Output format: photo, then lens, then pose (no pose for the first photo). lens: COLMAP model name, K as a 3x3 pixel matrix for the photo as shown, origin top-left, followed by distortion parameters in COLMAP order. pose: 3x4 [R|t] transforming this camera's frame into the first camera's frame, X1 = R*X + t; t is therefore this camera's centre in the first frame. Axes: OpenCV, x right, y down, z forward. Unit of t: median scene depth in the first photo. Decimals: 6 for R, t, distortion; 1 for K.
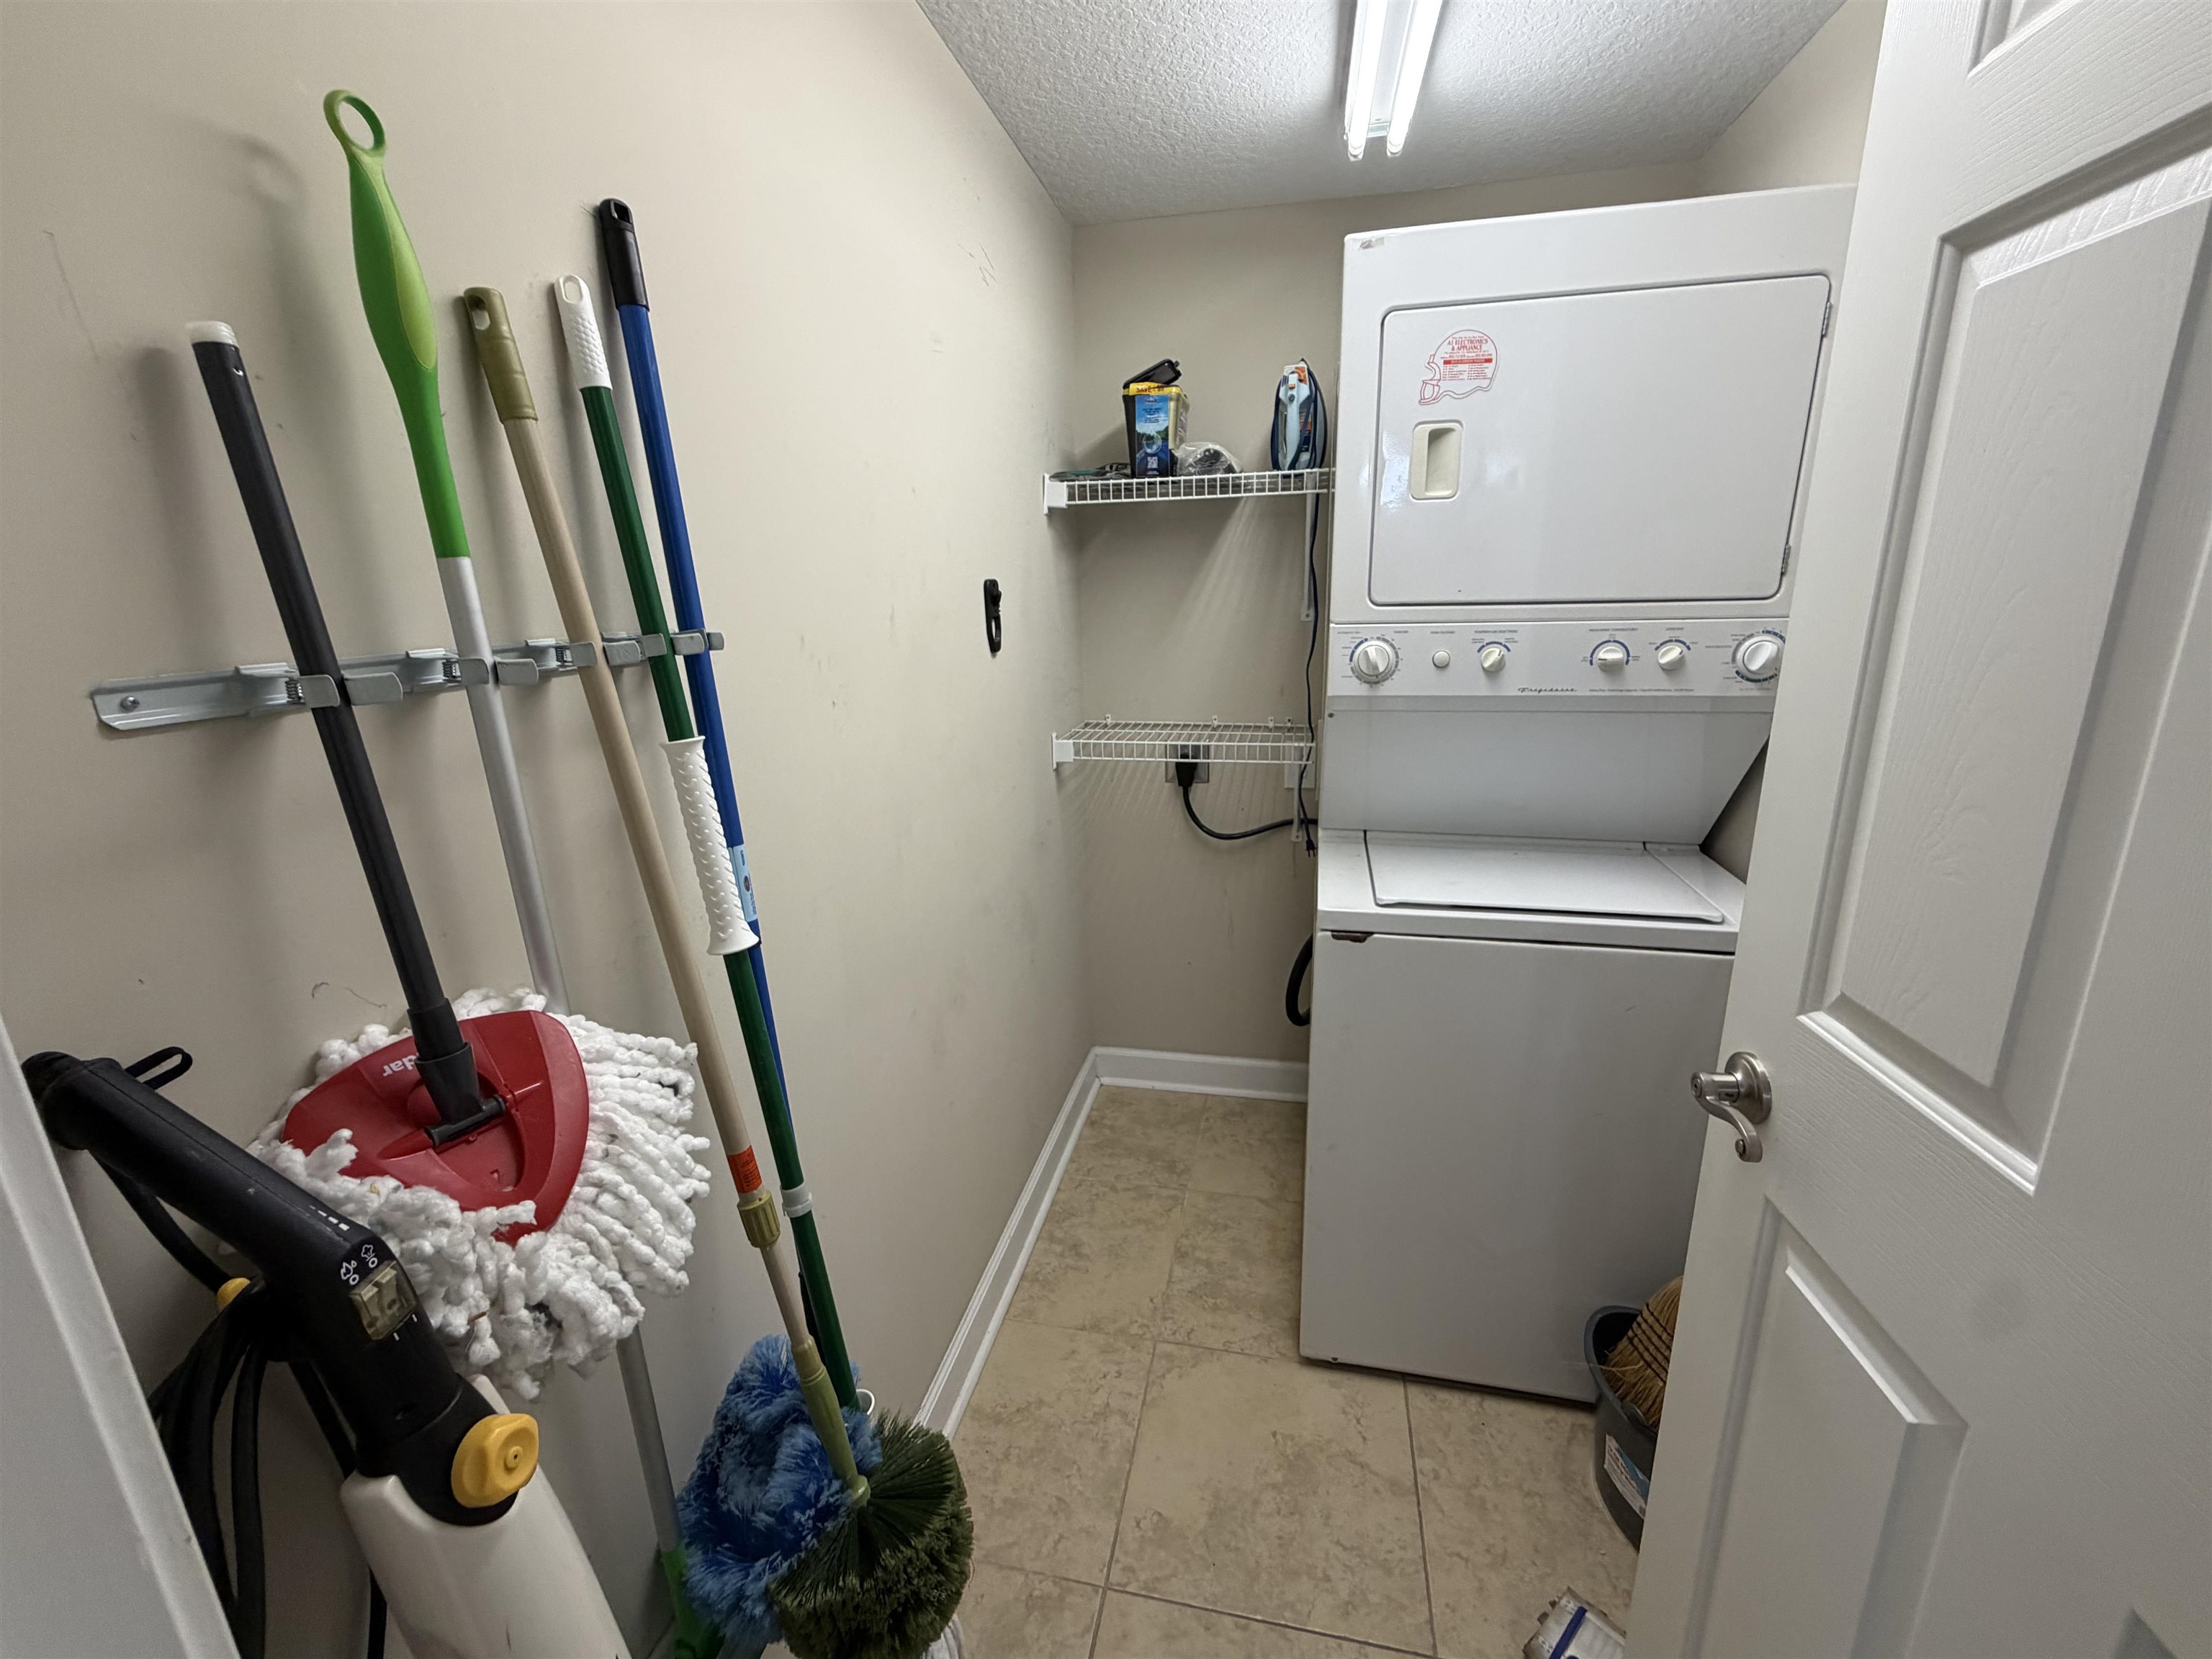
lens RADIAL K [[898.3, 0, 1109.4], [0, 898.3, 827.0], [0, 0, 1]] dist [-0.002375, 0.000739]
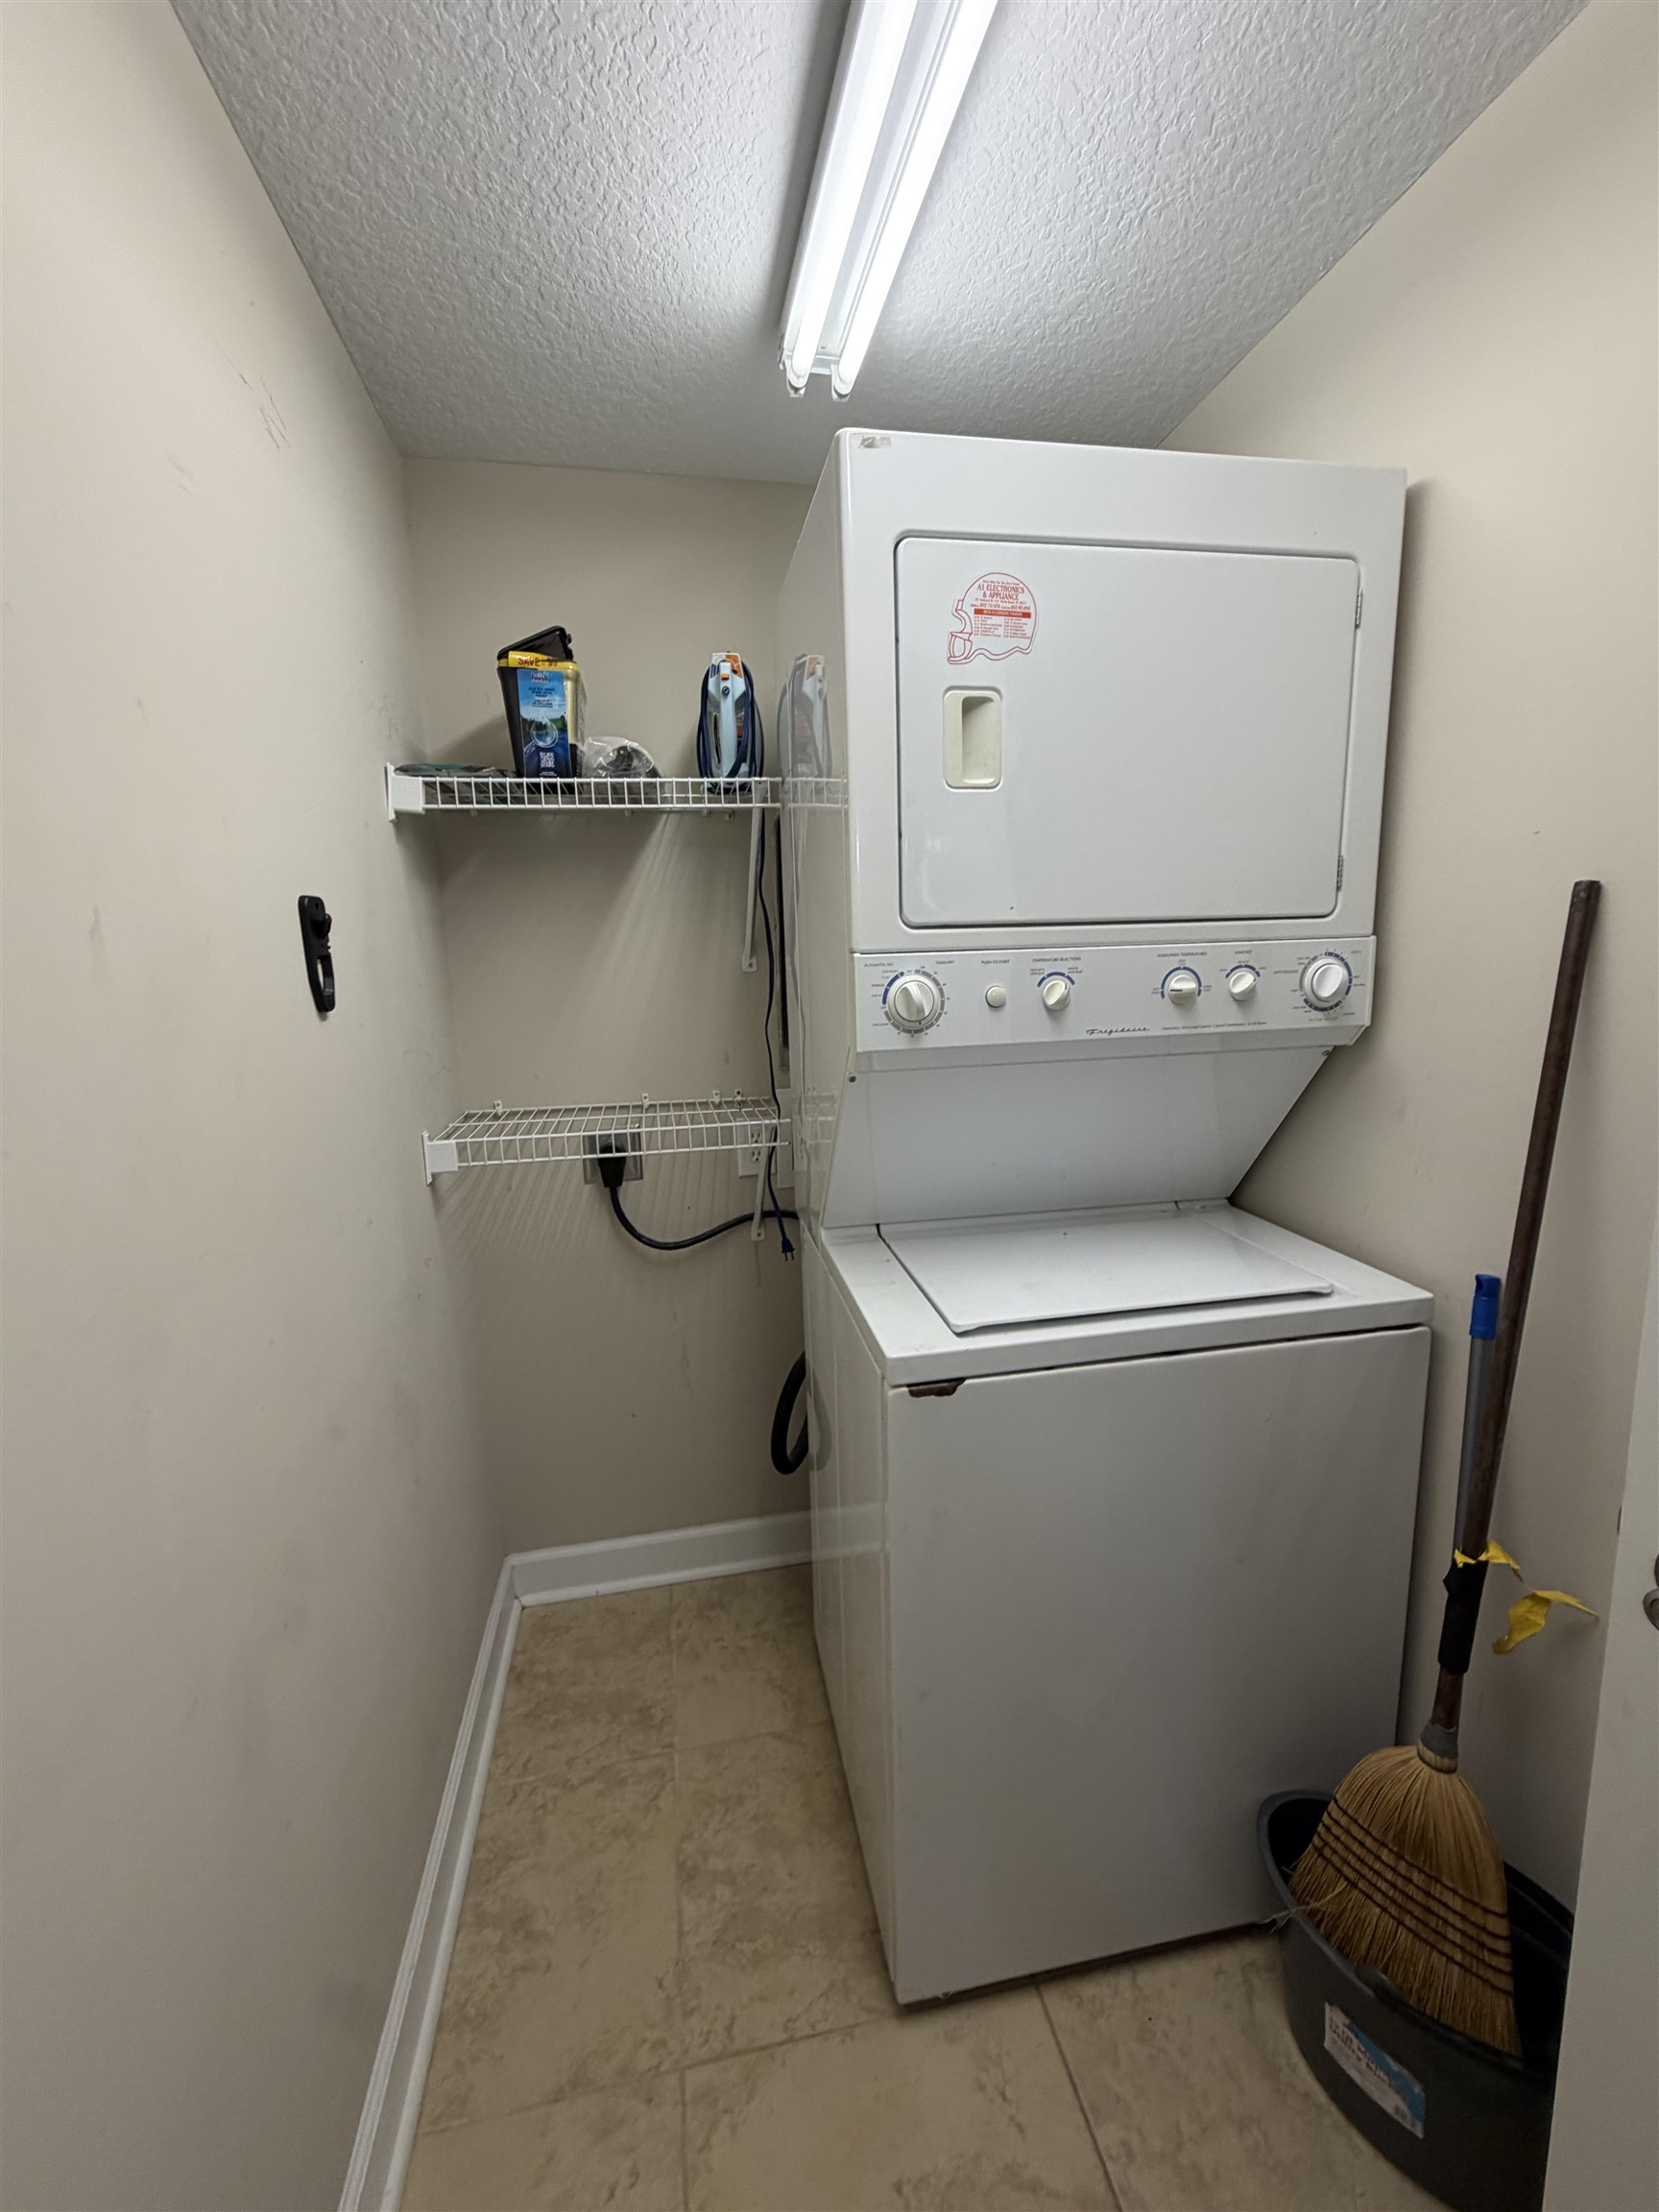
lens RADIAL K [[898.3, 0, 830.1], [0, 898.3, 1108.0], [0, 0, 1]] dist [-0.002375, 0.000739]
pose [[0.919627, -0.070852, 0.386350, -0.047987], [0.111684, 0.990166, -0.084255, -0.035737], [-0.376581, 0.120632, 0.918496, 0.290993]]
